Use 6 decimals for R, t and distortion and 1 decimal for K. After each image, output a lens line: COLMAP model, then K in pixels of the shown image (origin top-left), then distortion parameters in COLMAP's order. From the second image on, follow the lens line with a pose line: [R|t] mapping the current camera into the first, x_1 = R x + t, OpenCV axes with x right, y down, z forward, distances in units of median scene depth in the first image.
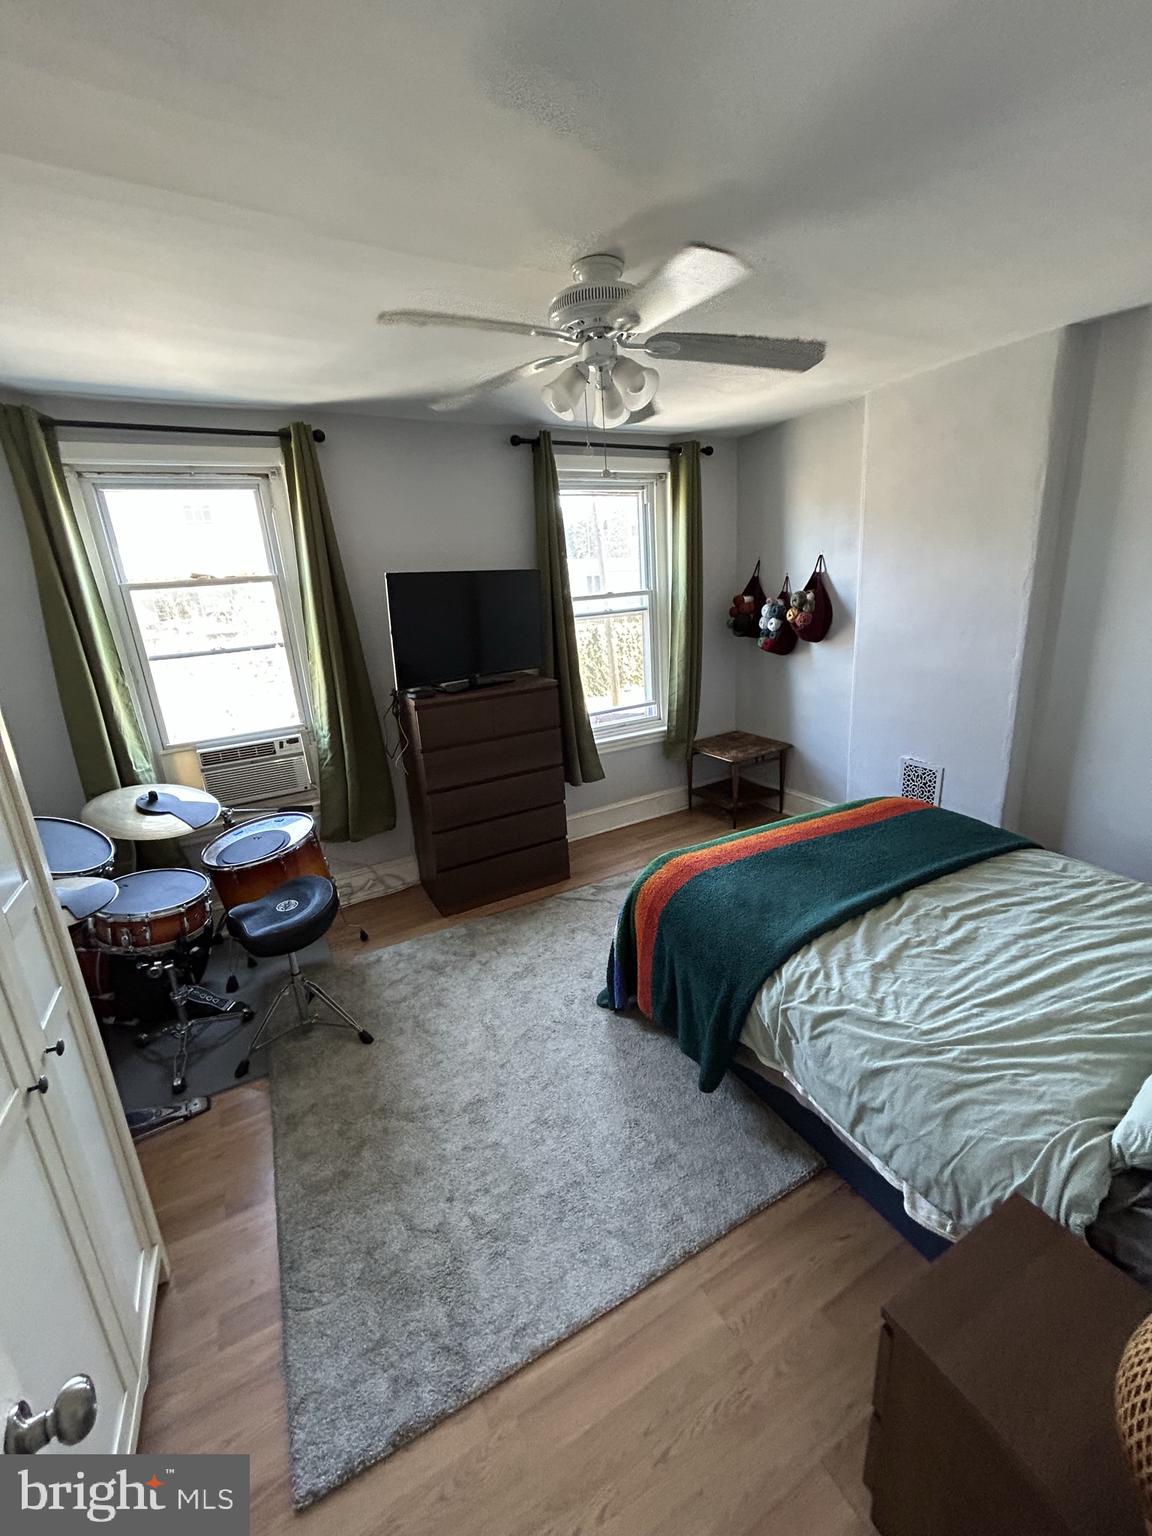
lens RADIAL K [[622.9, 0, 582.4], [0, 622.9, 765.3], [0, 0, 1]] dist [0.001197, 0.000492]
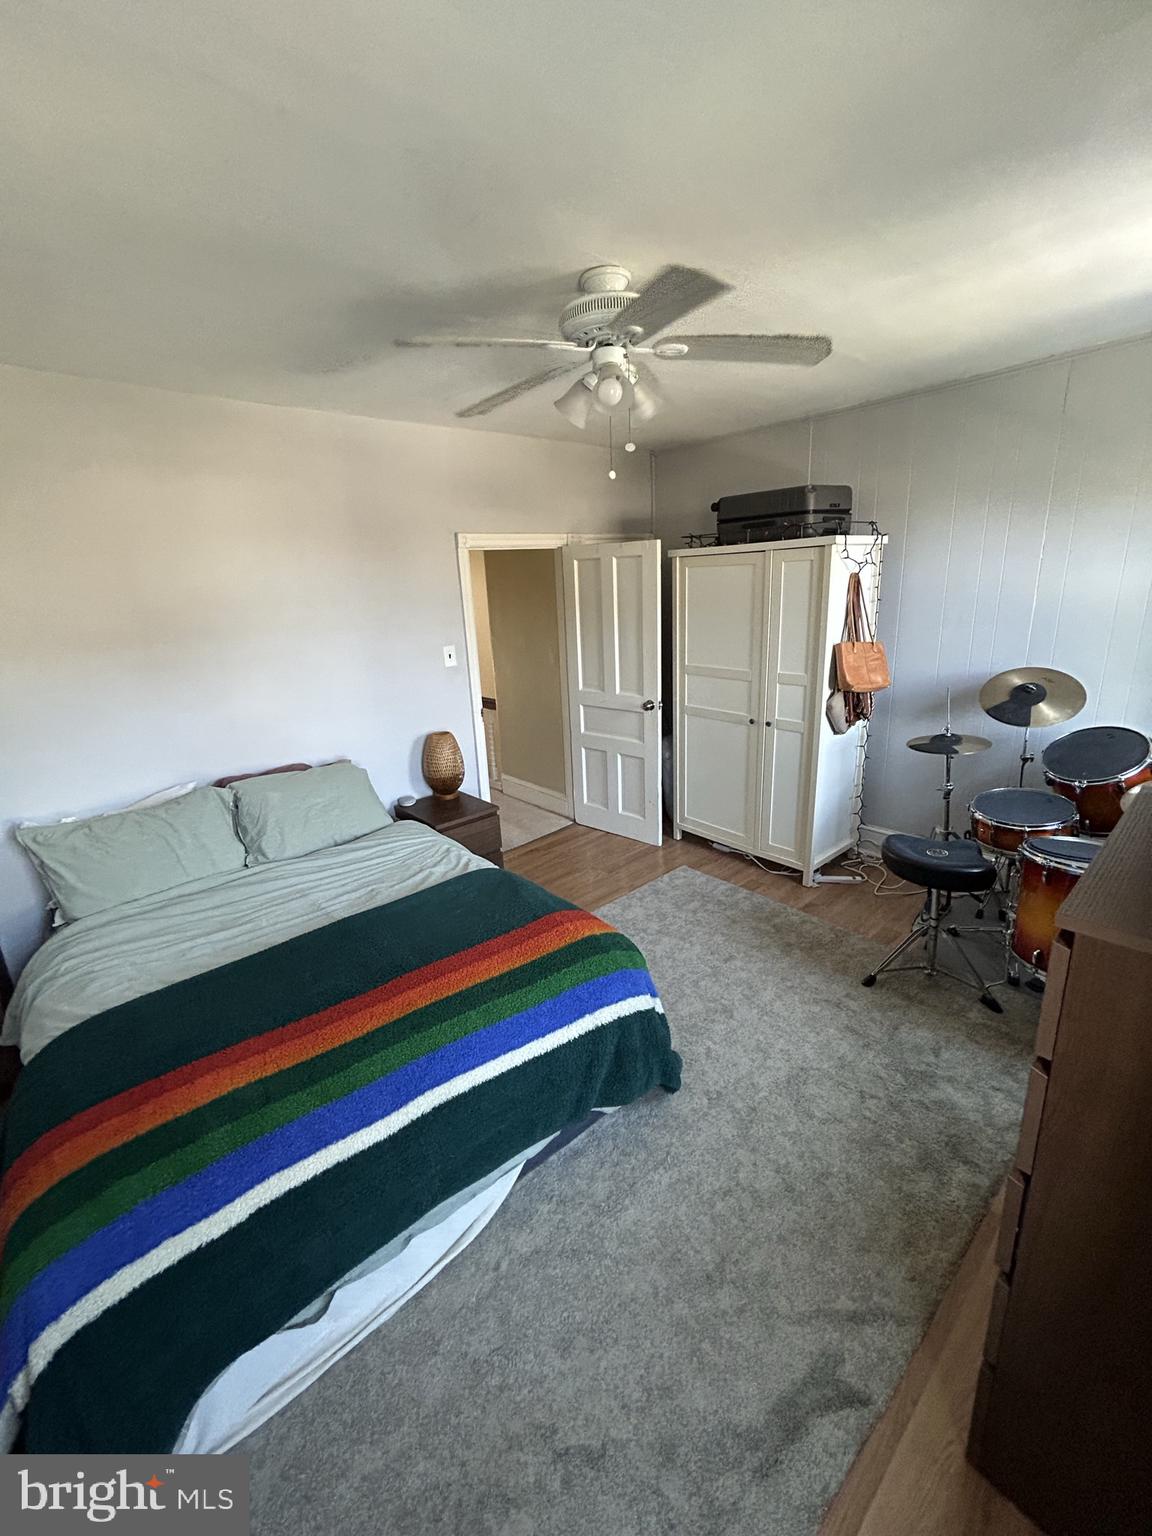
lens RADIAL K [[622.9, 0, 582.4], [0, 622.9, 765.3], [0, 0, 1]] dist [0.001197, 0.000492]
pose [[-0.968234, 0.166471, -0.186576, 0.265146], [0.040057, 0.839793, 0.541428, -0.471684], [0.246817, 0.516755, -0.819784, 1.559339]]
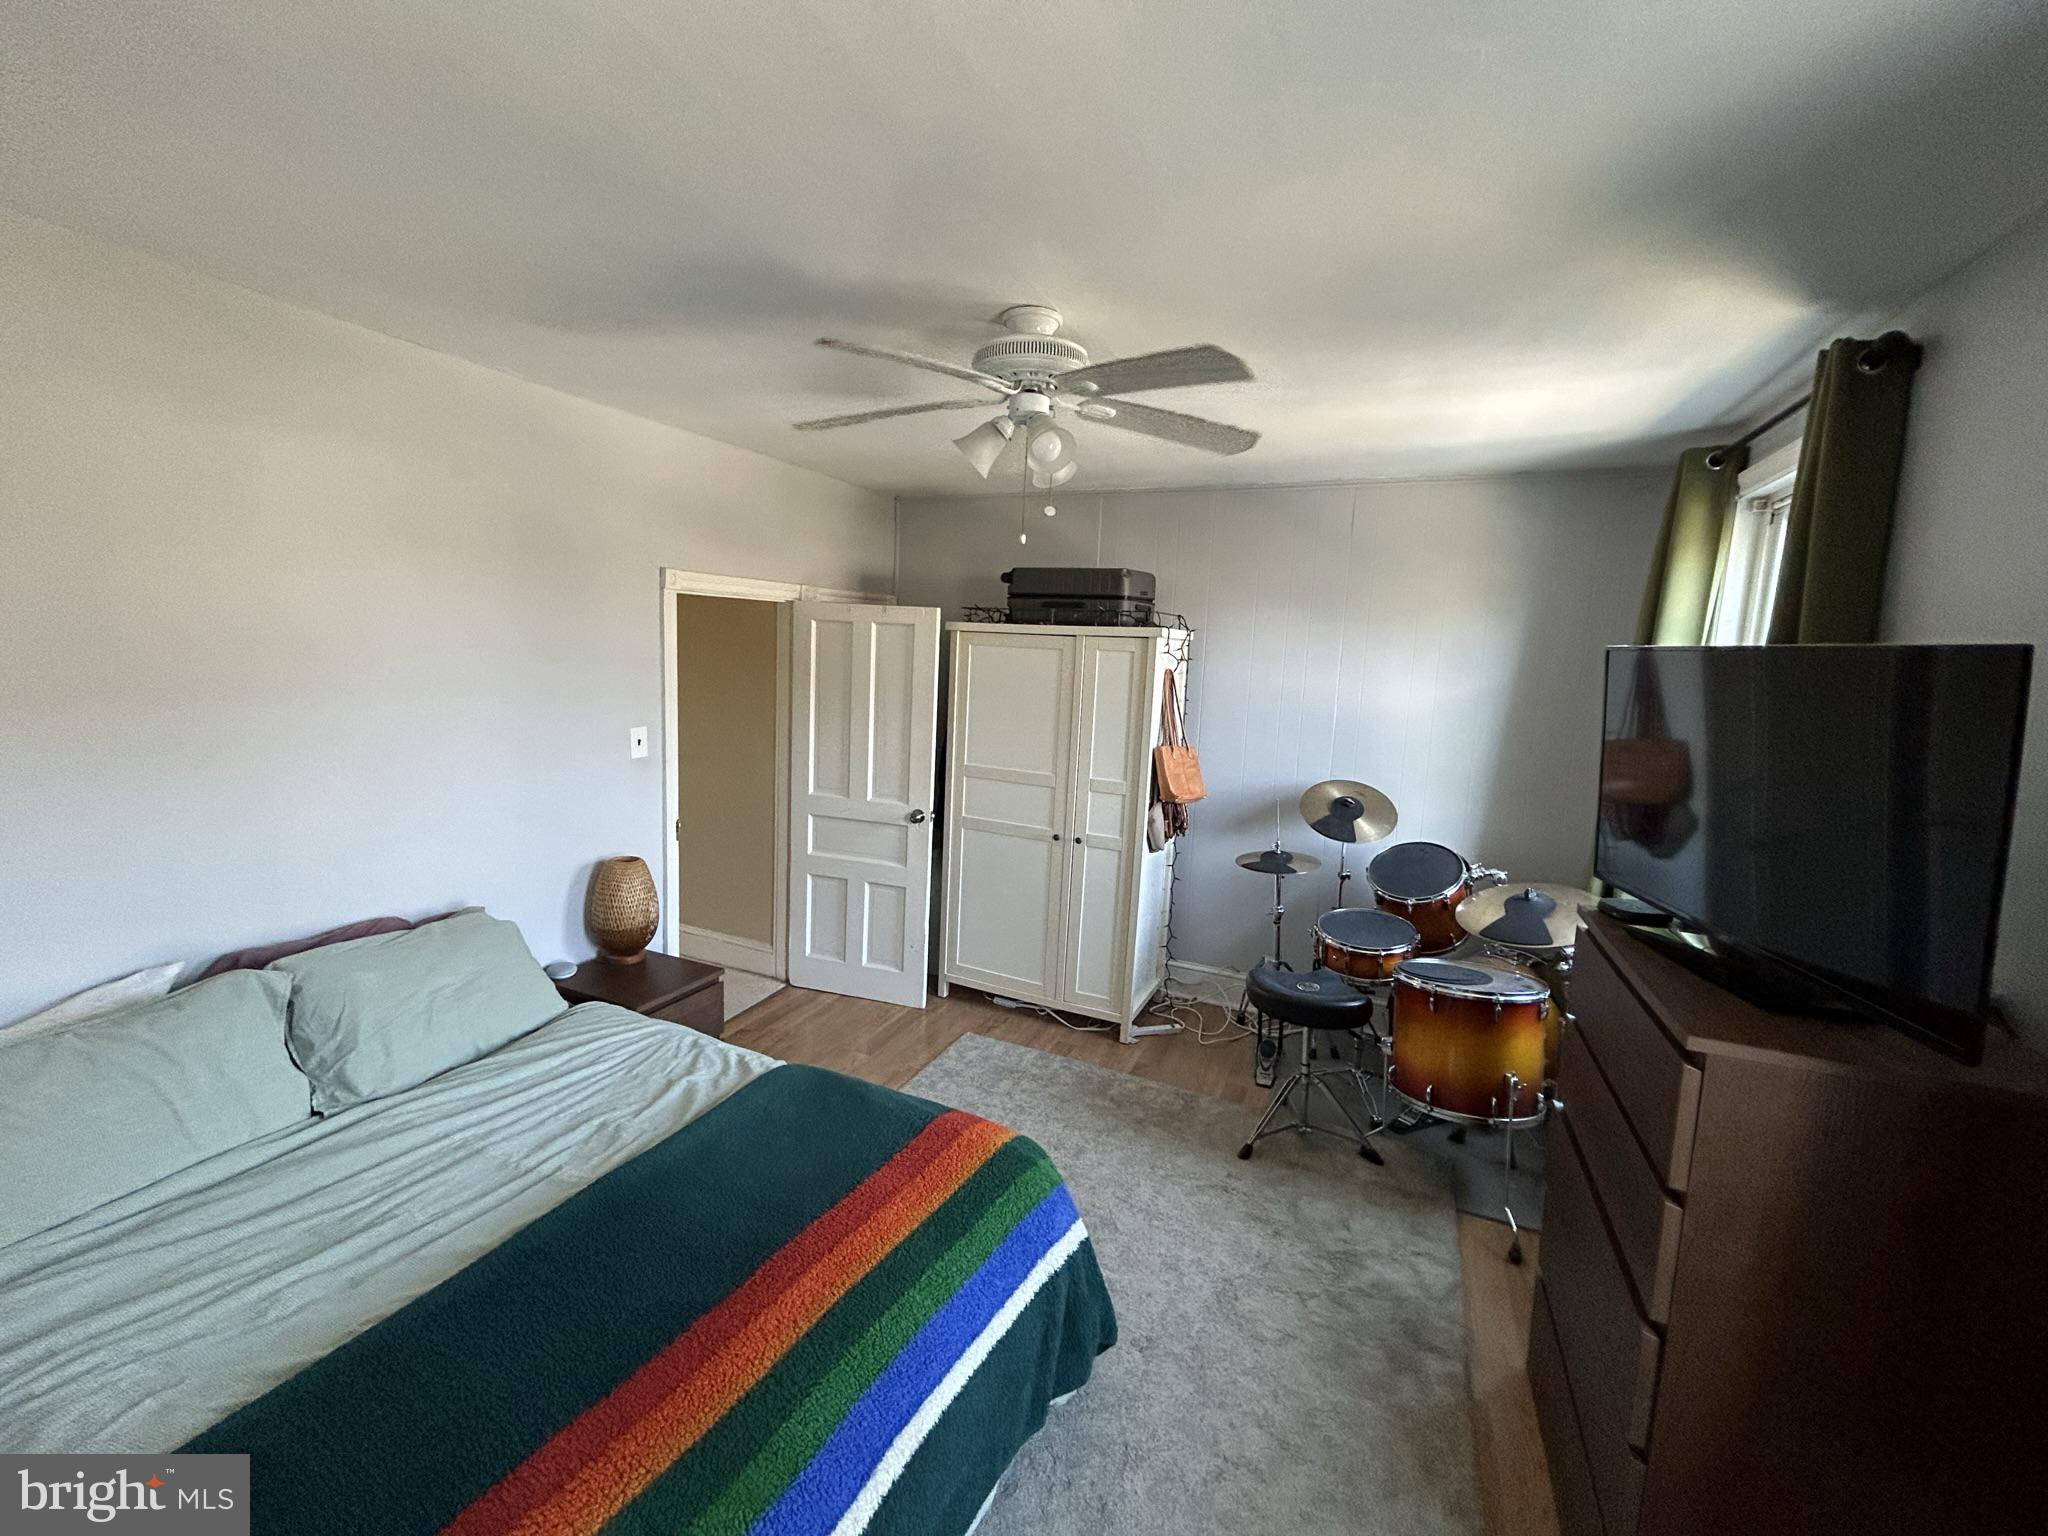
lens RADIAL K [[830.6, 0, 1014.4], [0, 830.6, 766.2], [0, 0, 1]] dist [0.001197, 0.000492]
pose [[-0.800870, 0.110928, -0.588475, 0.549421], [-0.157548, 0.909045, 0.385767, -0.466335], [0.577742, 0.401662, -0.710550, 1.425944]]
